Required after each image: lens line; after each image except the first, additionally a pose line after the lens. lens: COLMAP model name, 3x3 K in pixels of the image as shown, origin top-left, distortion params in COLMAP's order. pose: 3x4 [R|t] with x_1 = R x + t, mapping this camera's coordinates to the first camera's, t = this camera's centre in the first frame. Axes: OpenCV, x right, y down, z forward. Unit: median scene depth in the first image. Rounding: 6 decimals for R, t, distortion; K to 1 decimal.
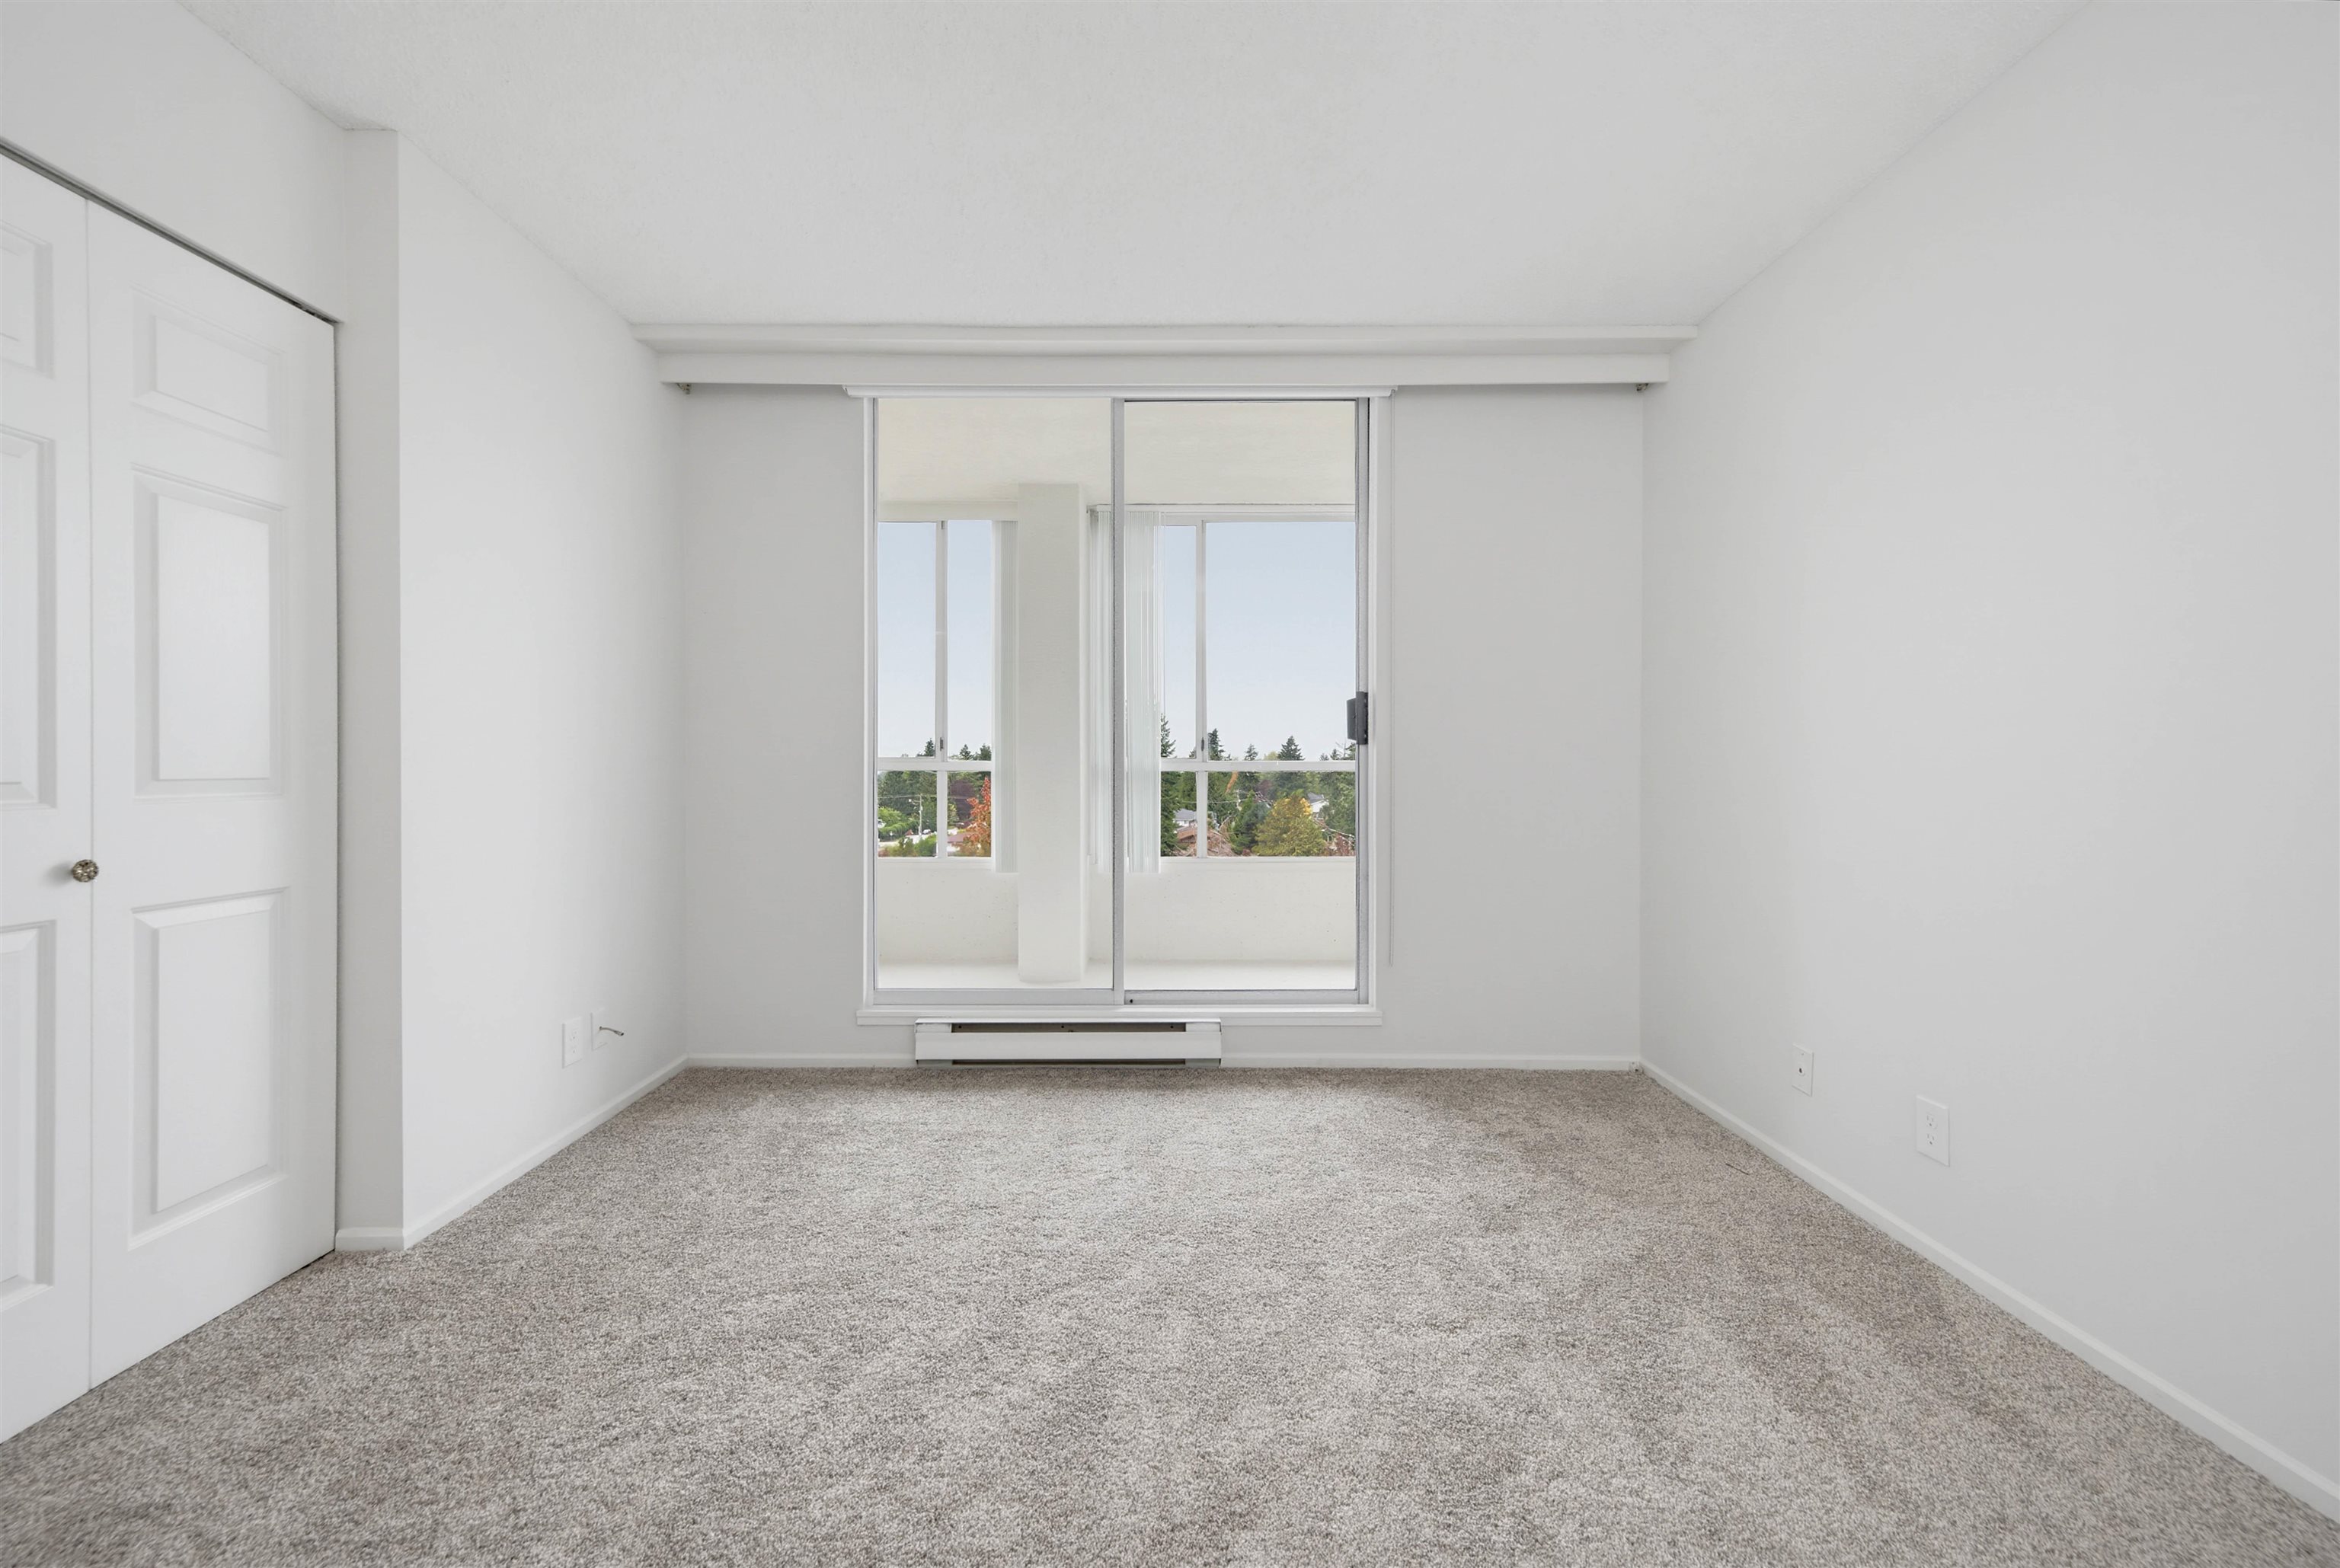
lens RADIAL K [[937.8, 0, 1167.5], [0, 937.8, 780.5], [0, 0, 1]] dist [0.009025, -0.000930]
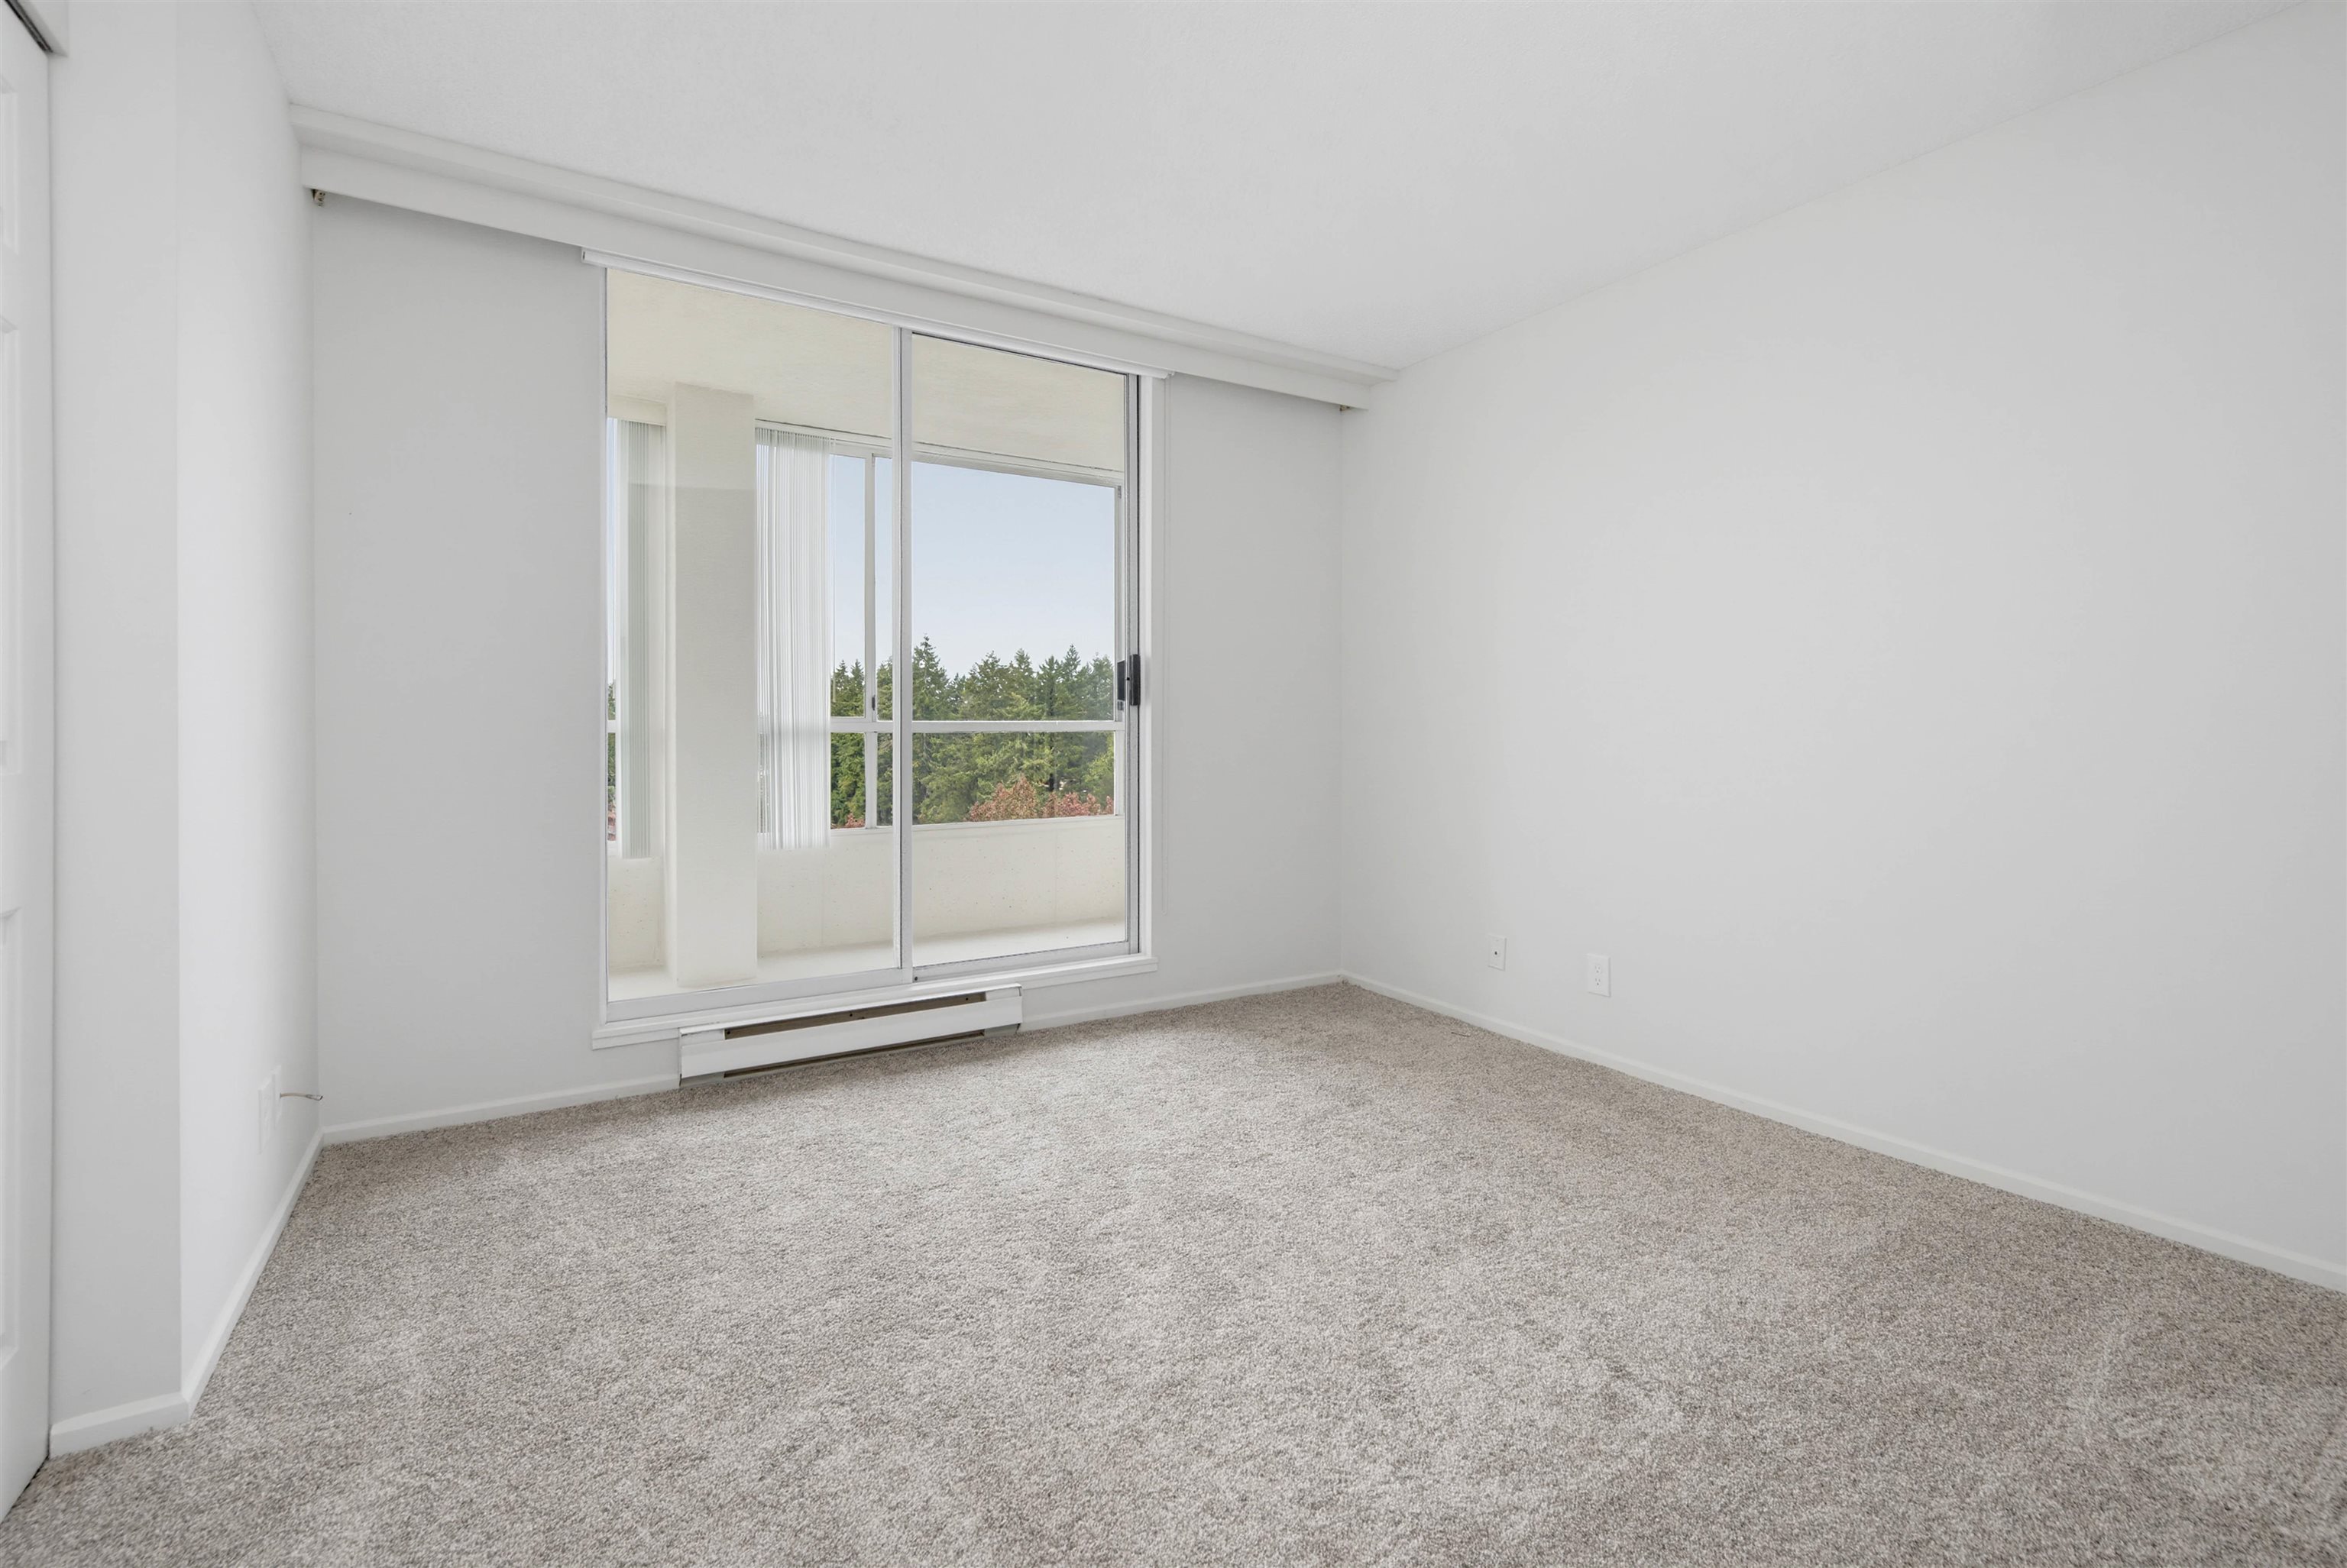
lens RADIAL K [[1040.7, 0, 1204.5], [0, 1040.7, 745.8], [0, 0, 1]] dist [0.002797, 0.000693]
pose [[0.849256, -0.009486, 0.527897, -0.364787], [0.009491, 0.999951, 0.002700, 0.004955], [-0.527896, 0.002717, 0.849304, -0.028868]]
